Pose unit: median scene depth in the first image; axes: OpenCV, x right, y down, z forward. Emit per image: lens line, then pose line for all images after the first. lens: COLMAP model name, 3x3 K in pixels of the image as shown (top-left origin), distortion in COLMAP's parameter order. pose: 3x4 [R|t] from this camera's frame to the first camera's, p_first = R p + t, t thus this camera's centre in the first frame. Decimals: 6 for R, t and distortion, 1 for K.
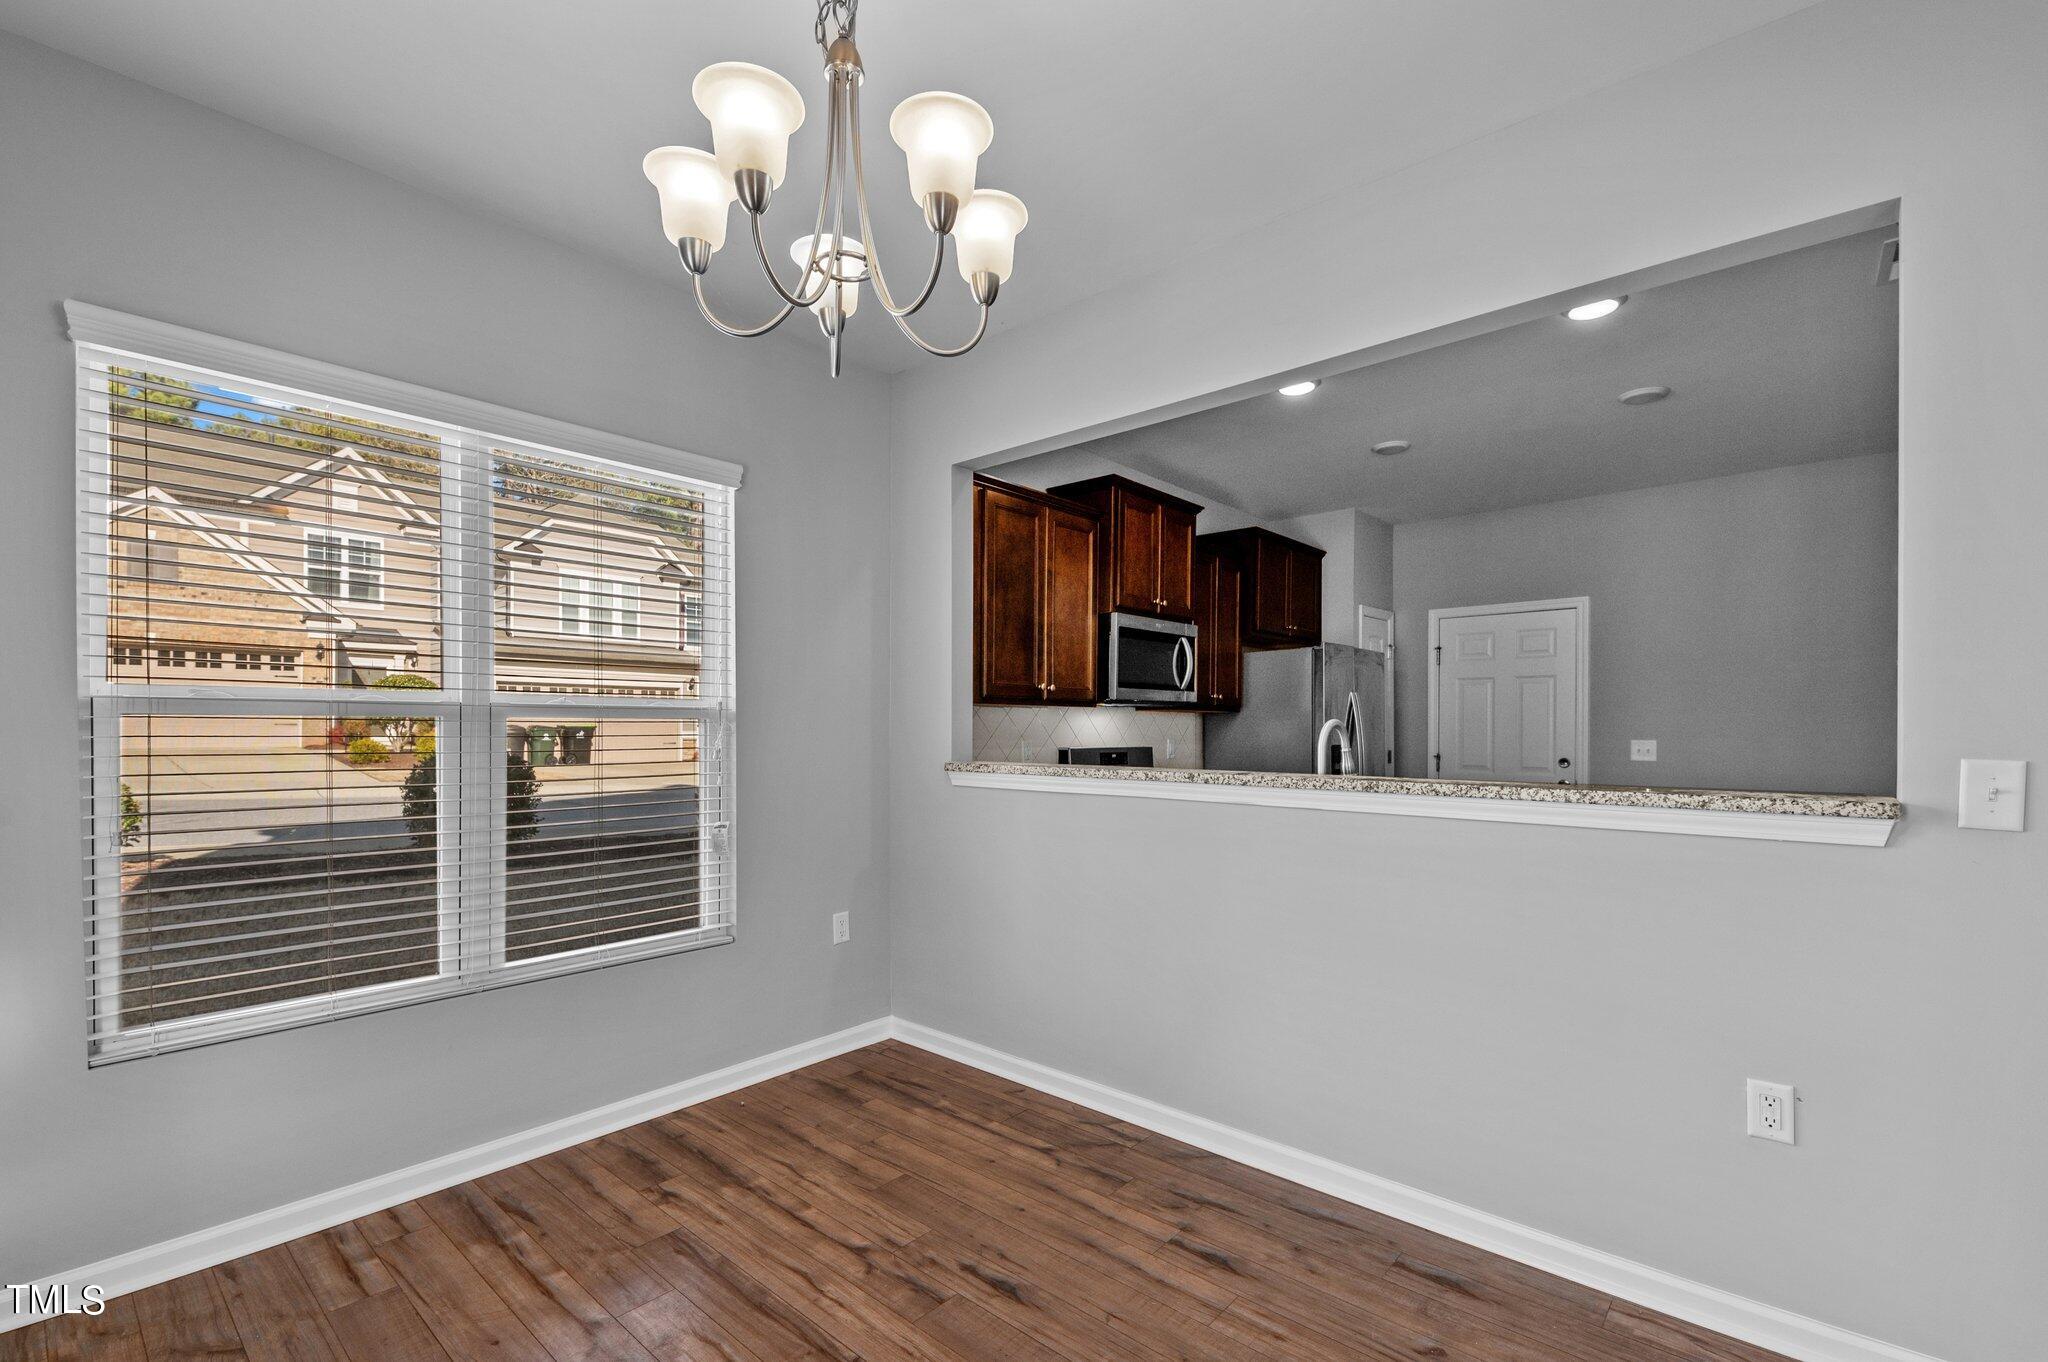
lens RADIAL K [[881.3, 0, 1013.8], [0, 881.3, 741.8], [0, 0, 1]] dist [0.027863, -0.009391]
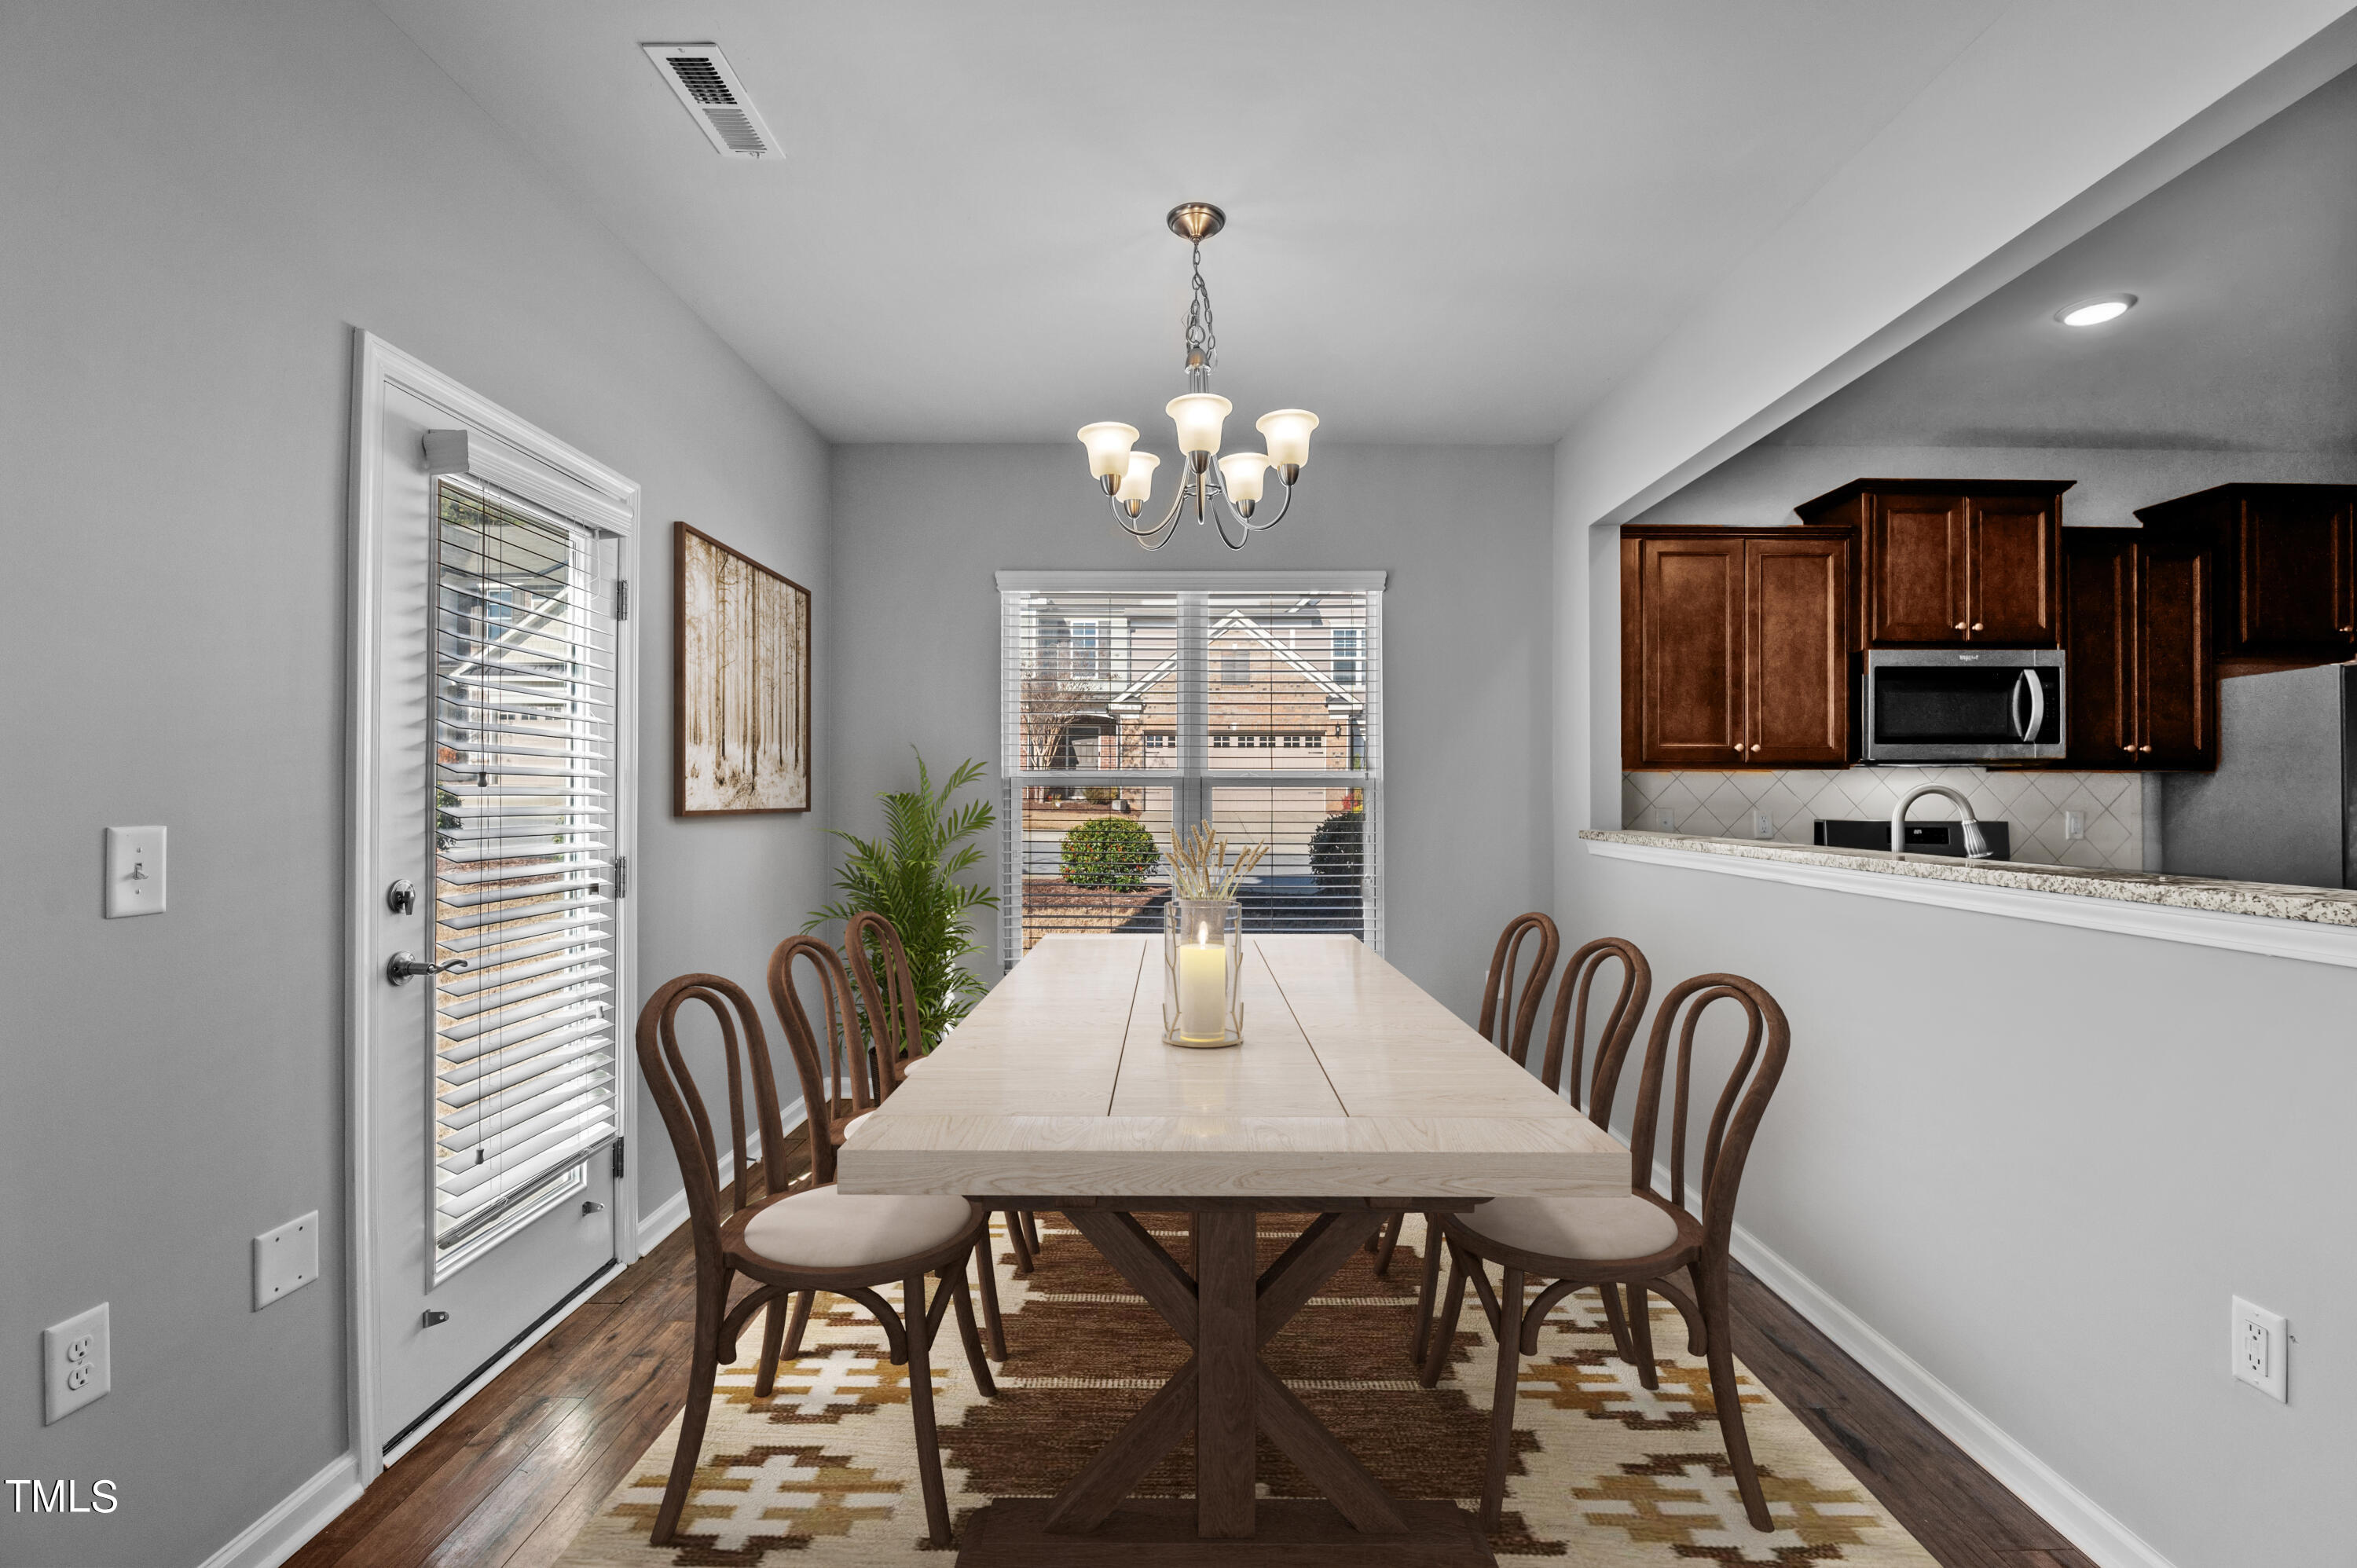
lens RADIAL K [[980.8, 0, 1176.2], [0, 980.8, 796.2], [0, 0, 1]] dist [-0.008054, 0.000004]
pose [[0.669826, 0.000576, -0.742517, 0.348627], [-0.012726, 0.999862, -0.010705, 0.002729], [0.742409, 0.016620, 0.669741, -0.051508]]
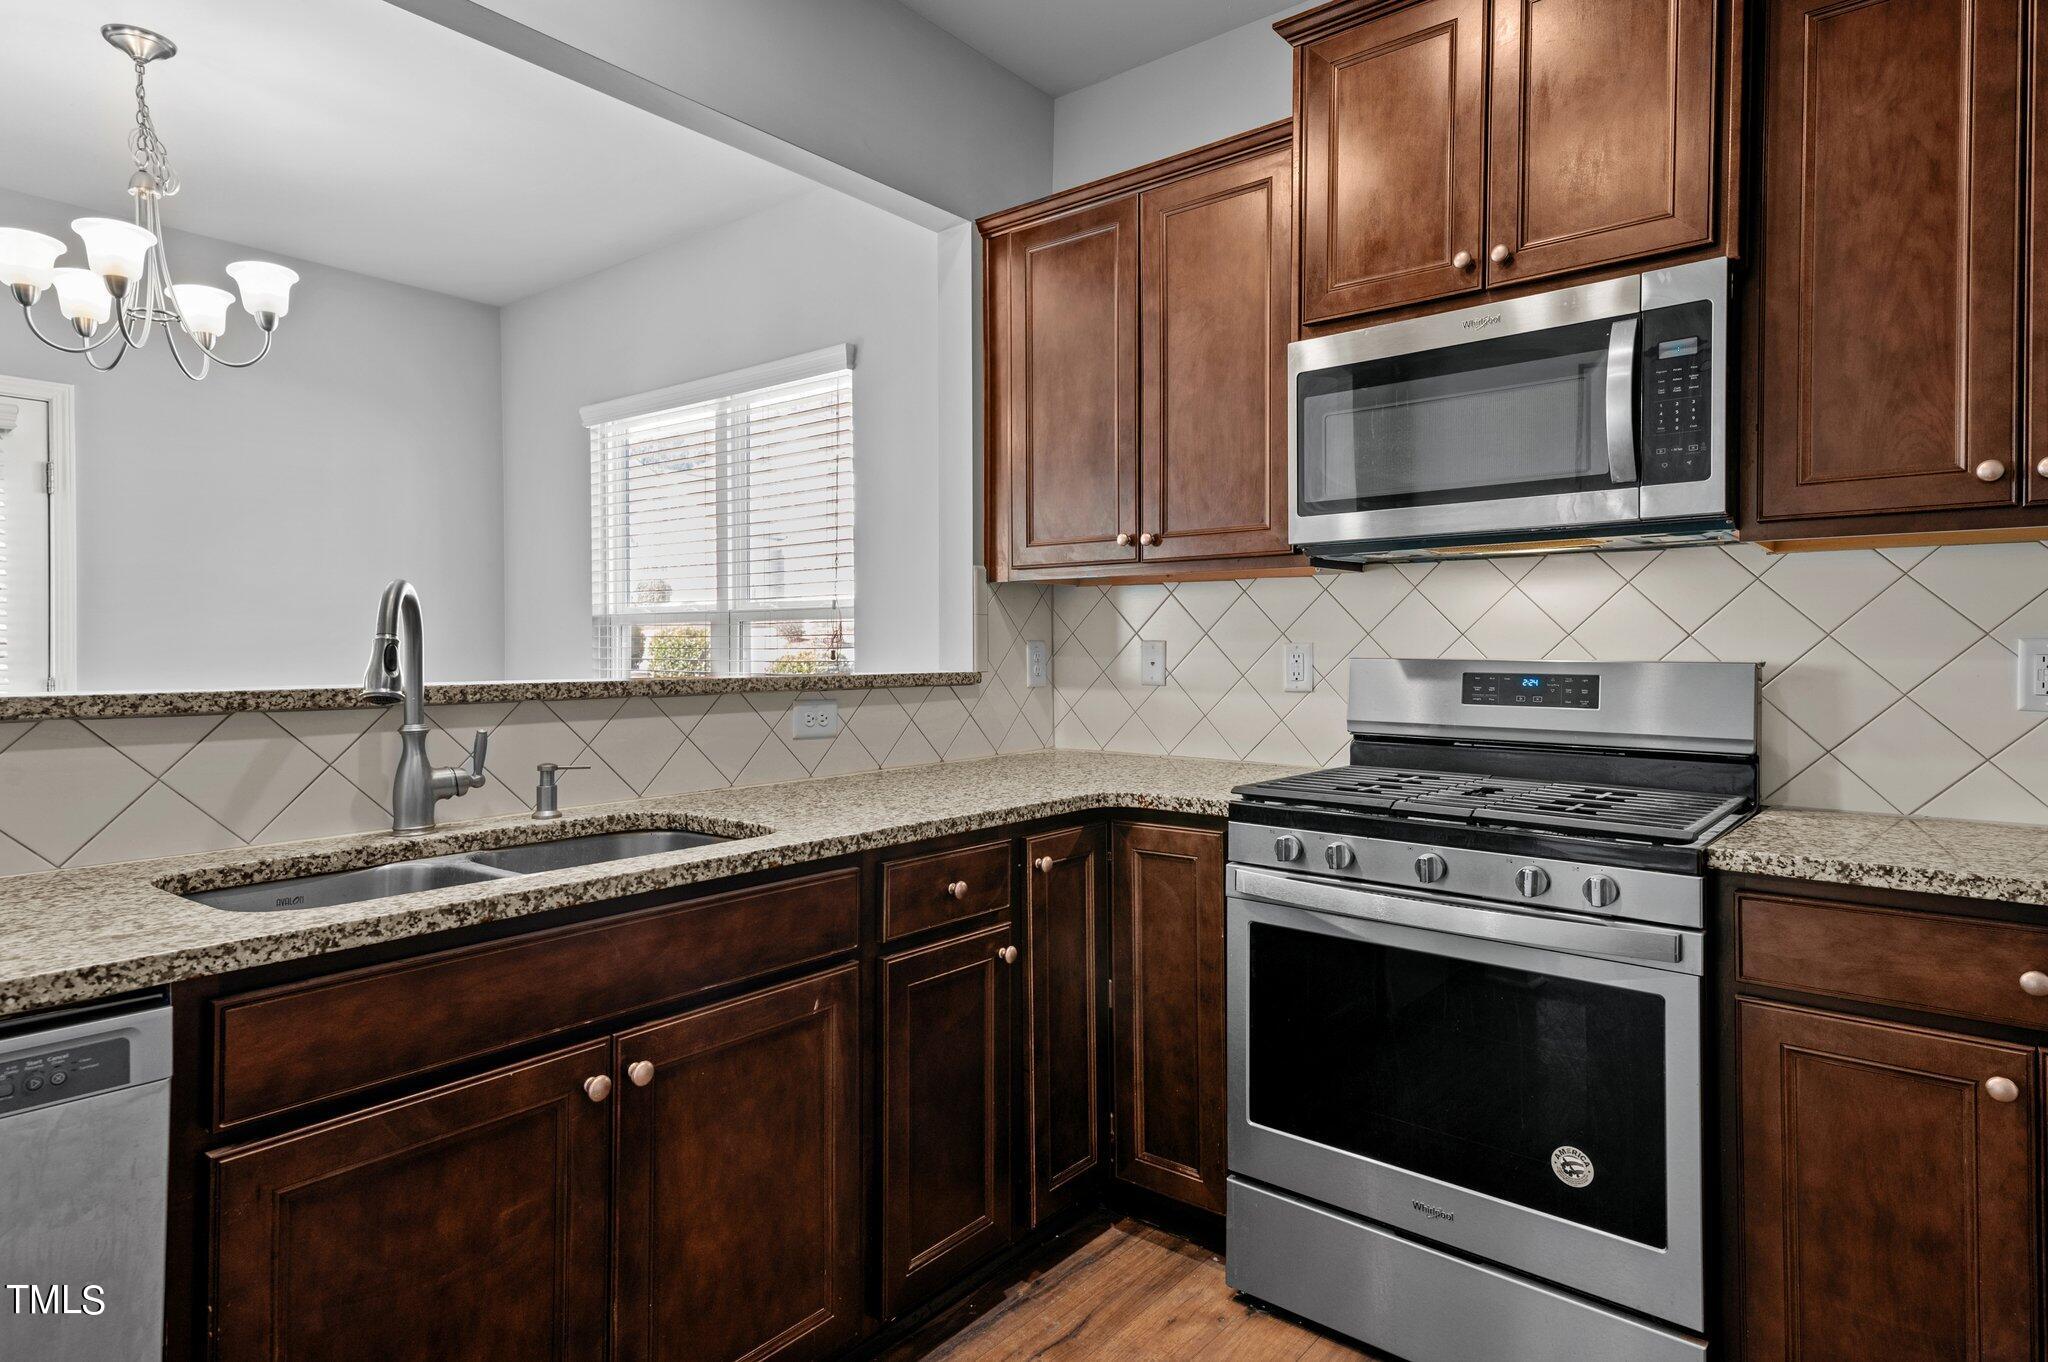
lens RADIAL K [[1141.8, 0, 1015.3], [0, 1141.8, 652.2], [0, 0, 1]] dist [0.066862, -0.018511]
pose [[0.052342, 0.007482, -0.998601, 0.662992], [-0.005985, 0.999956, 0.007178, 0.000173], [0.998611, 0.005601, 0.052384, 0.828431]]
